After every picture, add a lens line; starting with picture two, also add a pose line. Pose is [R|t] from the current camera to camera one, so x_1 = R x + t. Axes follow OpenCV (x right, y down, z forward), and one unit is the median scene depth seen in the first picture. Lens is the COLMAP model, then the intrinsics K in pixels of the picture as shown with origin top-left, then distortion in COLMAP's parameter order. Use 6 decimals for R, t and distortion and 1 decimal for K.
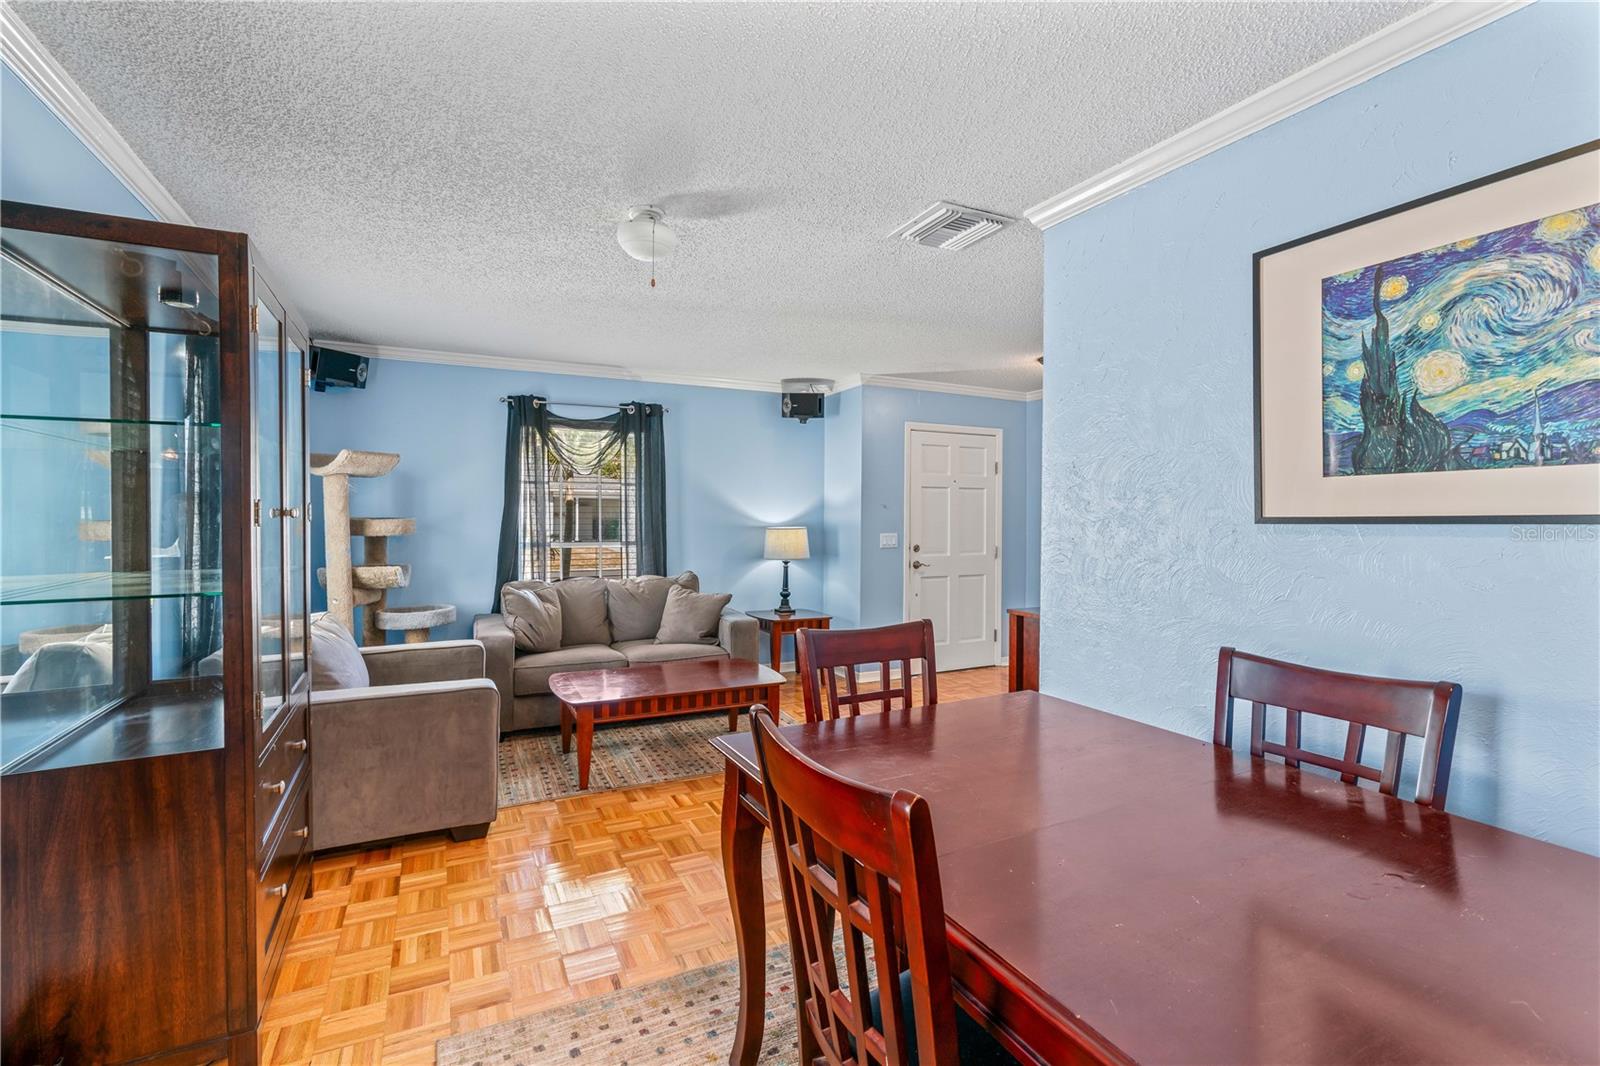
lens RADIAL K [[731.7, 0, 801.5], [0, 731.7, 523.7], [0, 0, 1]] dist [-0.012007, 0.004120]
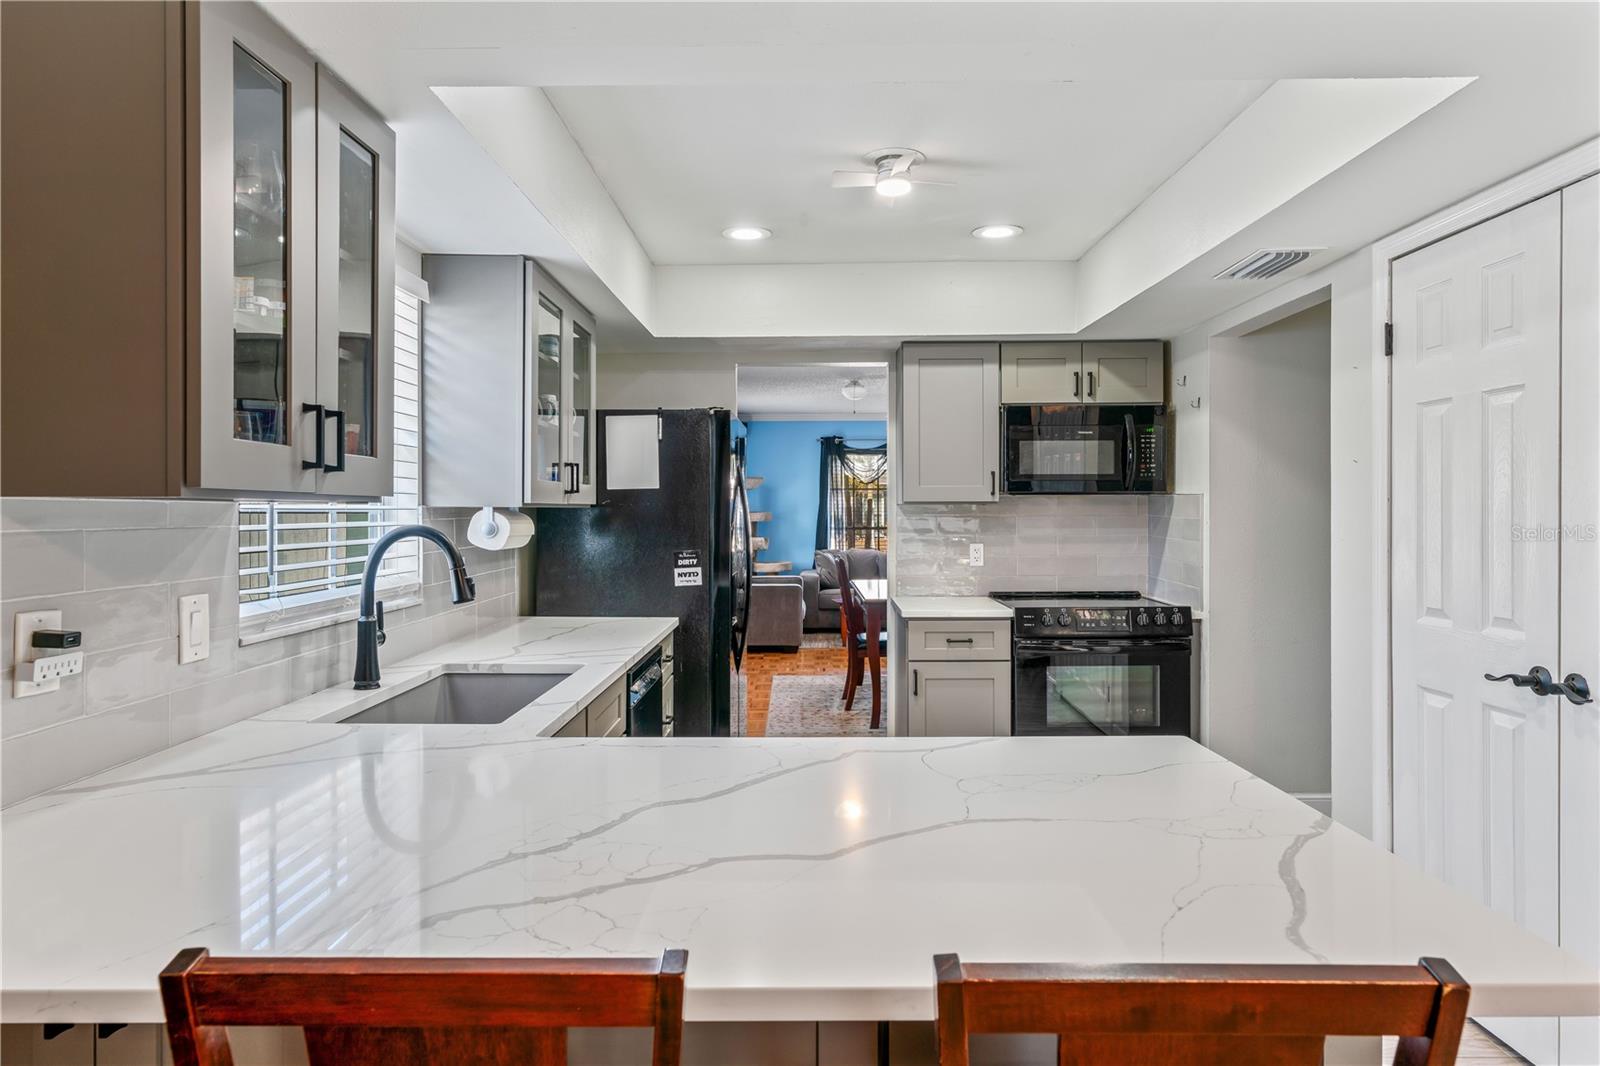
lens RADIAL K [[981.9, 0, 789.7], [0, 981.9, 524.3], [0, 0, 1]] dist [0.002944, 0.001342]
pose [[0.887010, -0.001377, -0.461749, 0.574858], [0.002022, 0.999998, 0.000903, 0.020309], [0.461746, -0.001735, 0.887010, -1.029418]]
